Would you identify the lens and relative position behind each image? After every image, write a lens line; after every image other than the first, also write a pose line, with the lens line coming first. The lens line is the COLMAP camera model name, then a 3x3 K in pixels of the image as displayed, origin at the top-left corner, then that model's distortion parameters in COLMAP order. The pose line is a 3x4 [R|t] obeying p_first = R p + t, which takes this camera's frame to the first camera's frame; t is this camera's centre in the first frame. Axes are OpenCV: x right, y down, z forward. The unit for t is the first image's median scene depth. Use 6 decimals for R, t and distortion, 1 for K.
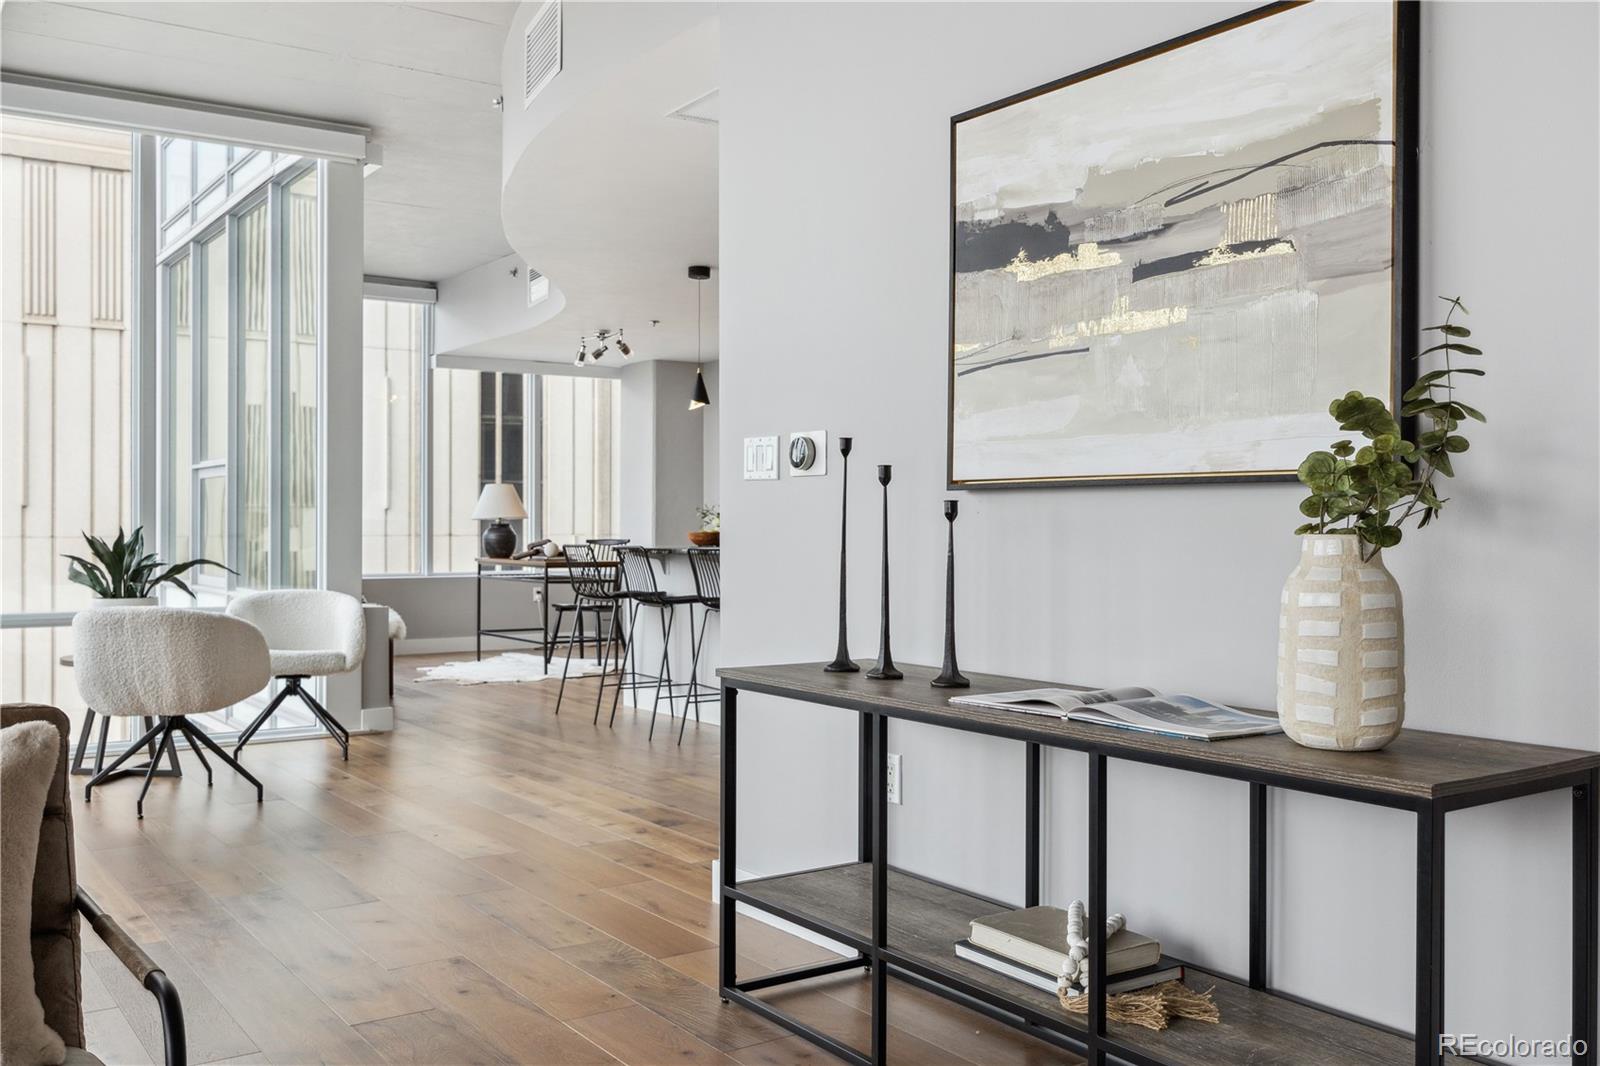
lens RADIAL K [[1403.6, 0, 802.0], [0, 1403.6, 523.4], [0, 0, 1]] dist [0.002790, 0.004628]
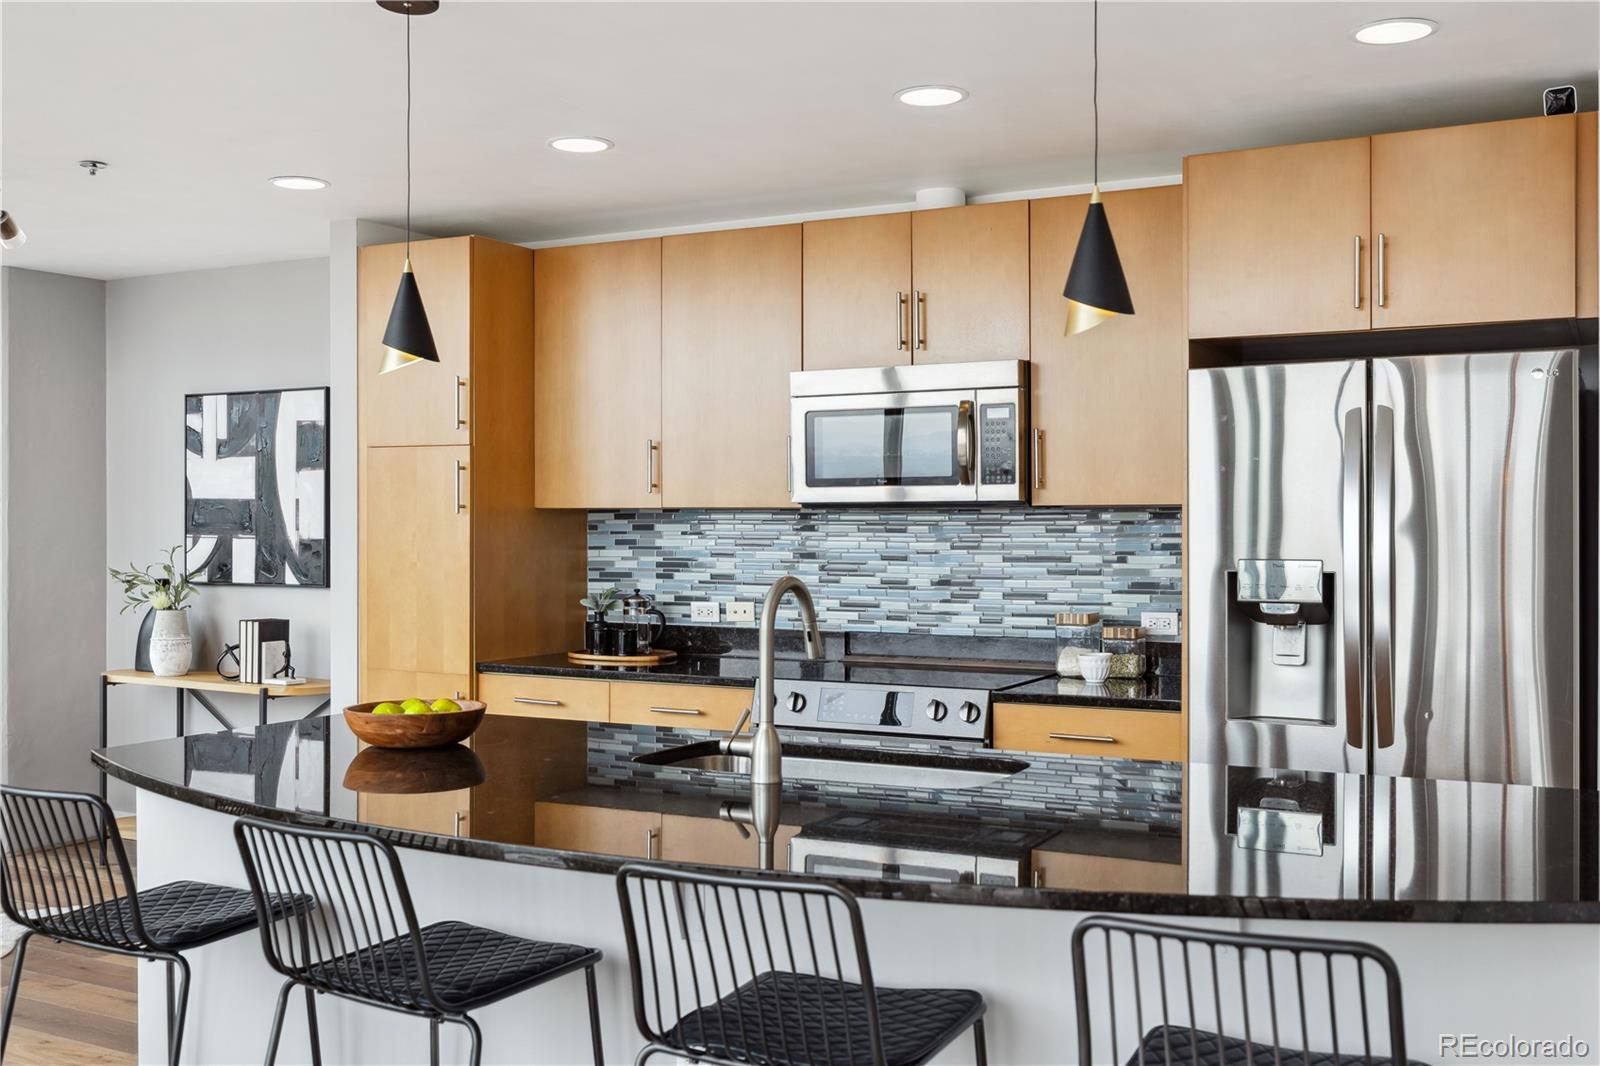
lens RADIAL K [[1571.9, 0, 808.3], [0, 1571.9, 515.1], [0, 0, 1]] dist [-0.005678, 0.015220]
pose [[0.889946, 0.000571, 0.456065, -0.166036], [-0.000274, 1.000000, -0.000716, -0.045567], [-0.456066, 0.000512, 0.889946, 0.598536]]
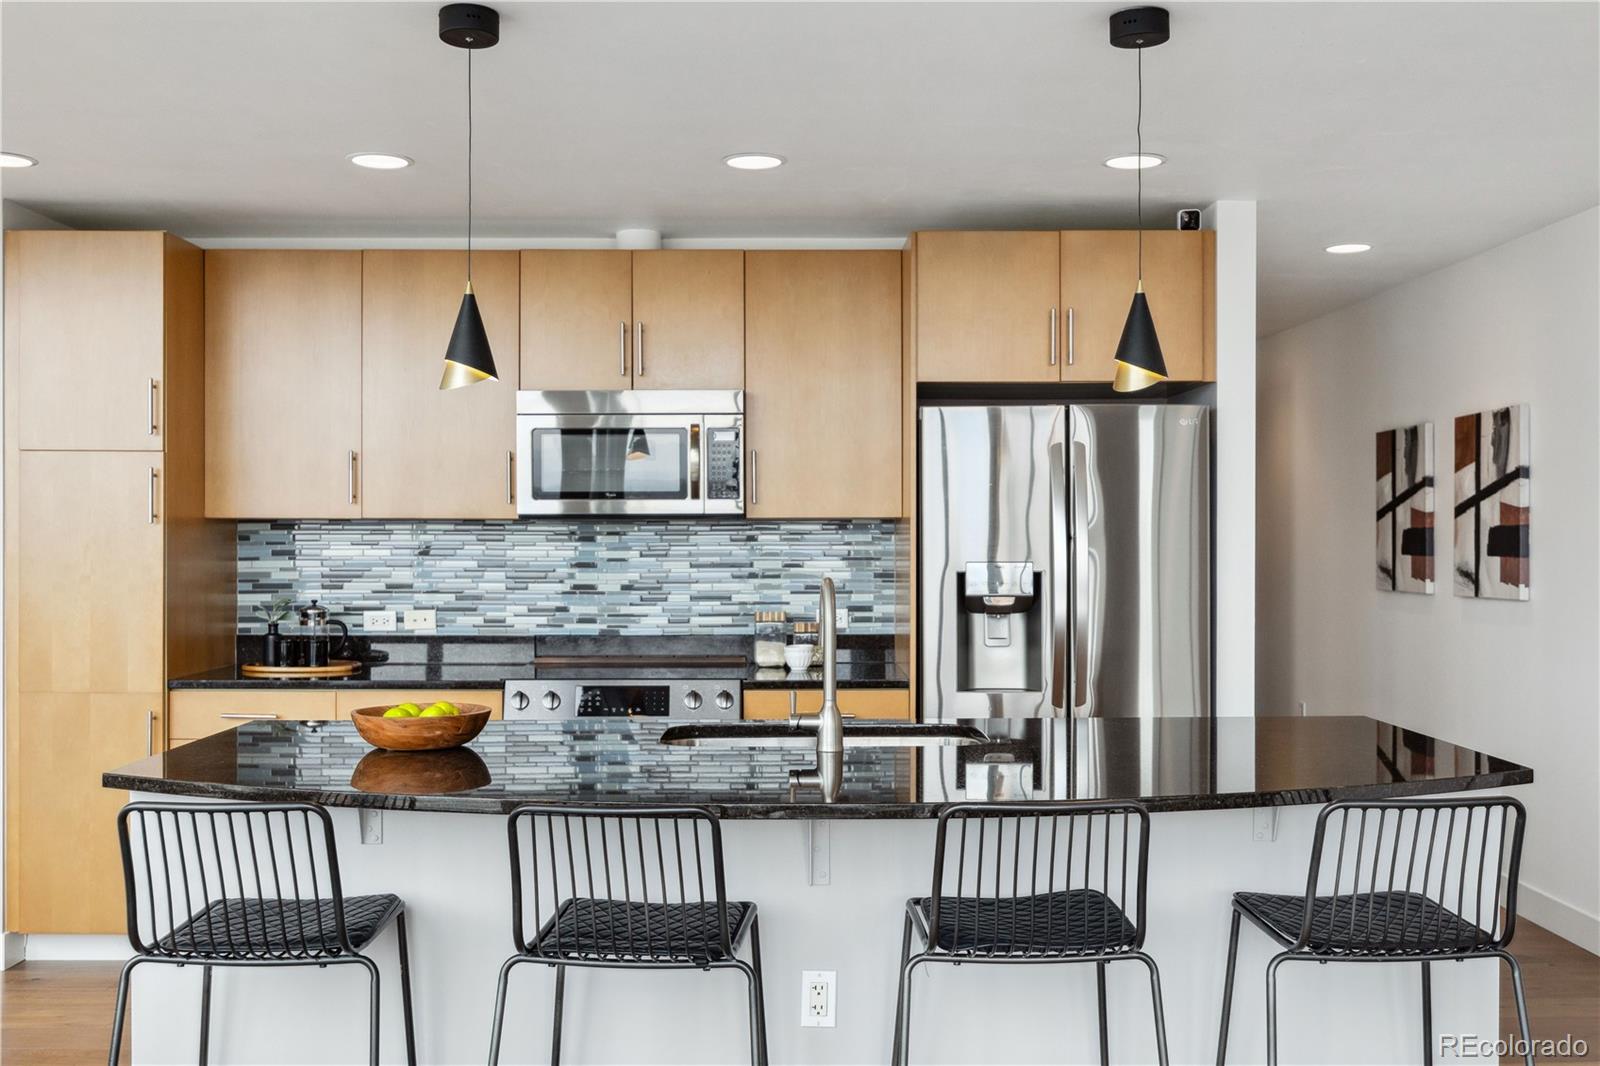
lens RADIAL K [[1553.4, 0, 800.5], [0, 1553.4, 519.2], [0, 0, 1]] dist [-0.009300, 0.001231]
pose [[0.567065, 0.005931, 0.823652, -0.367869], [-0.001568, 0.999980, -0.006121, -0.044957], [-0.823671, 0.002179, 0.567063, 0.693116]]
